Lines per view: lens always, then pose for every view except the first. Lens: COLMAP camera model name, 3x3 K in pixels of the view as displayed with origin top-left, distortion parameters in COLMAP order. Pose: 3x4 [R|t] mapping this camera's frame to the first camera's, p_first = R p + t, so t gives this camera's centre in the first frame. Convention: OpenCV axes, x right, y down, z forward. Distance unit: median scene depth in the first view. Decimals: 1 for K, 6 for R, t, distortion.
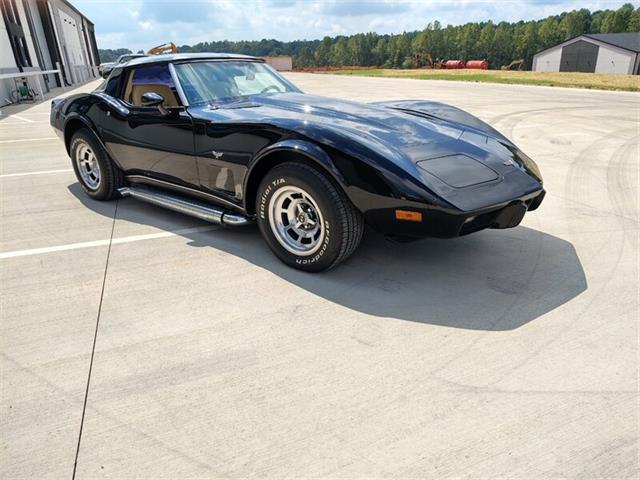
lens RADIAL K [[442.1, 0, 327.0], [0, 442.1, 237.1], [0, 0, 1]] dist [0.019376, -0.018299]
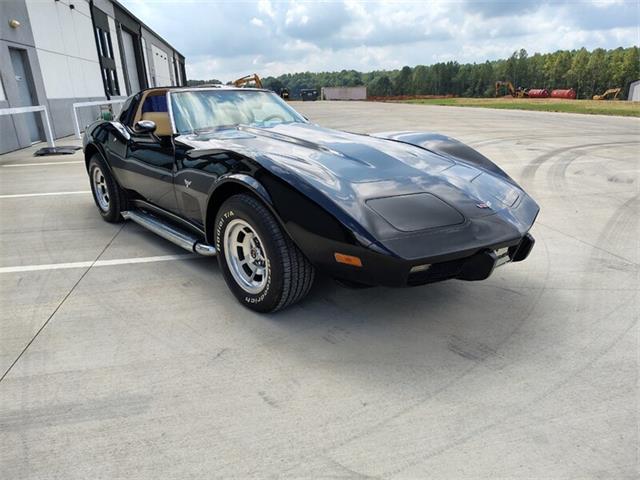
lens RADIAL K [[442.1, 0, 321.1], [0, 442.1, 242.5], [0, 0, 1]] dist [0.019376, -0.018299]
pose [[0.983651, 0.057192, -0.170760, 0.171518], [-0.065288, 0.996975, -0.042174, -0.025578], [0.167831, 0.052633, 0.984410, 0.069400]]
